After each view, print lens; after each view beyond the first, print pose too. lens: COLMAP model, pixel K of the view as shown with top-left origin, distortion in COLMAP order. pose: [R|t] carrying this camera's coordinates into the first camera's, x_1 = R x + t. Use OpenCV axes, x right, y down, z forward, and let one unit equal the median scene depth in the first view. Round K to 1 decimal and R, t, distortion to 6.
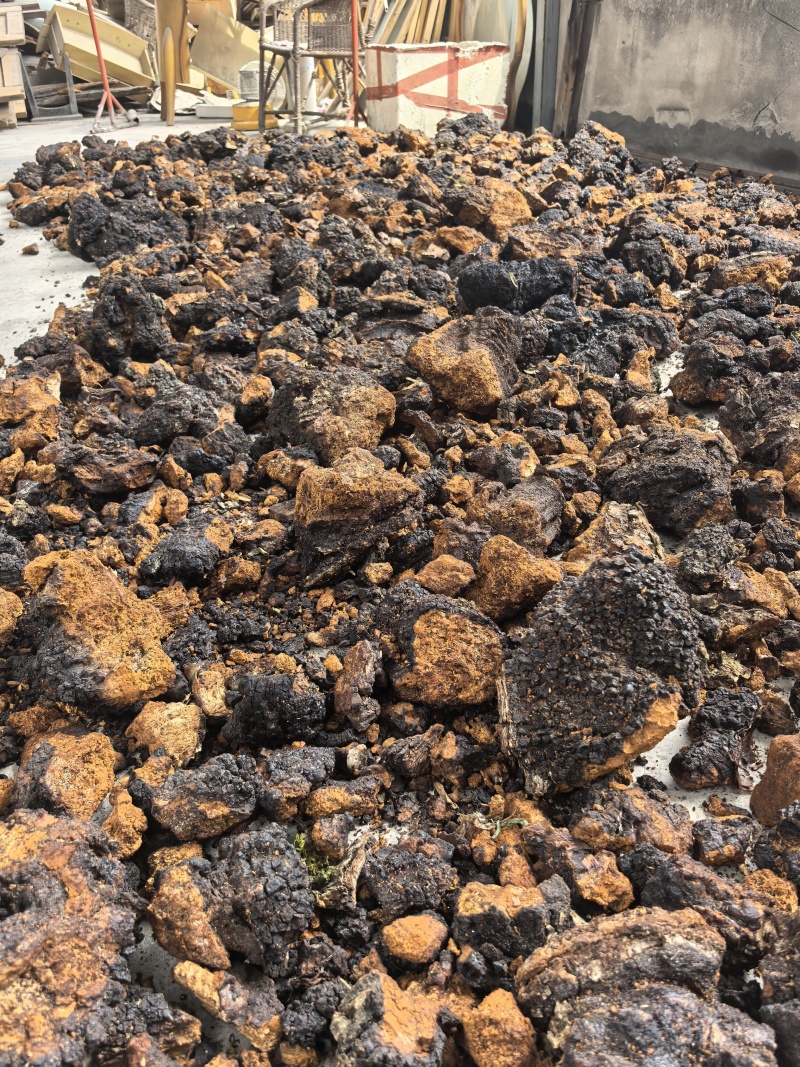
lens RADIAL K [[855.6, 0, 403.8], [0, 855.6, 537.0], [0, 0, 1]] dist [0.003429, -0.021578]
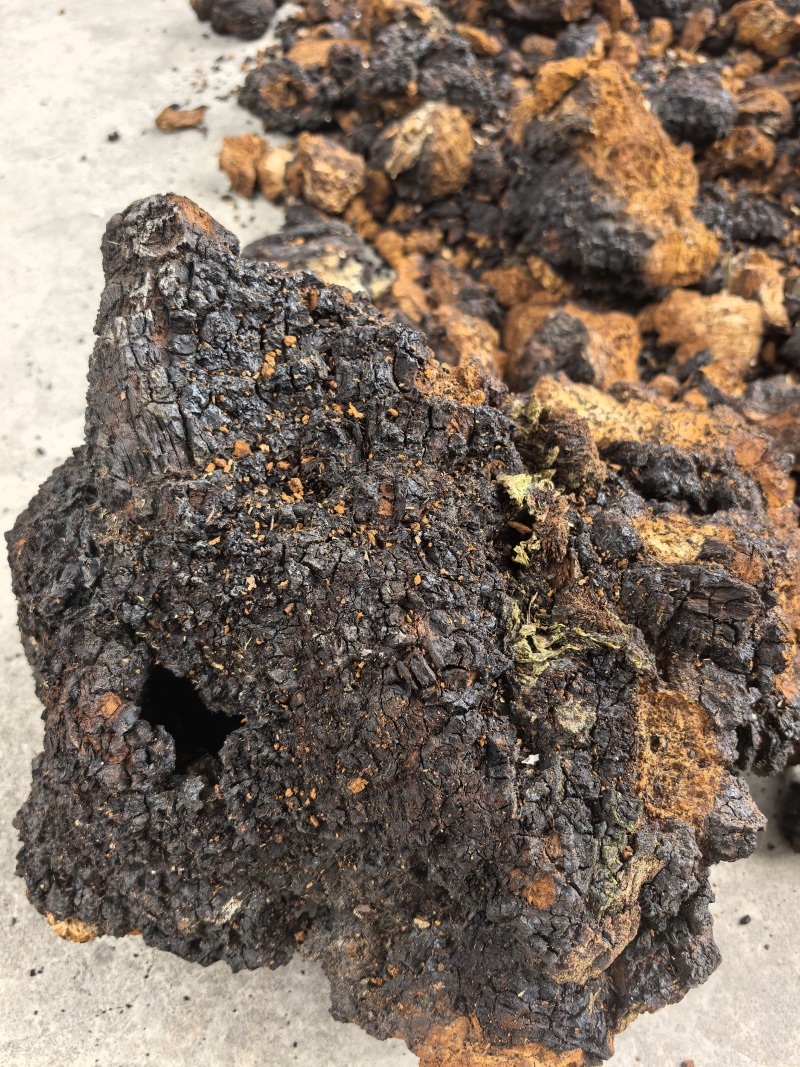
lens RADIAL K [[855.6, 0, 396.6], [0, 855.6, 537.0], [0, 0, 1]] dist [0.003429, -0.021578]
pose [[0.966799, 0.233195, -0.104501, -0.273423], [-0.178048, 0.908059, 0.379115, 0.099016], [0.183301, -0.347922, 0.919430, 0.112714]]
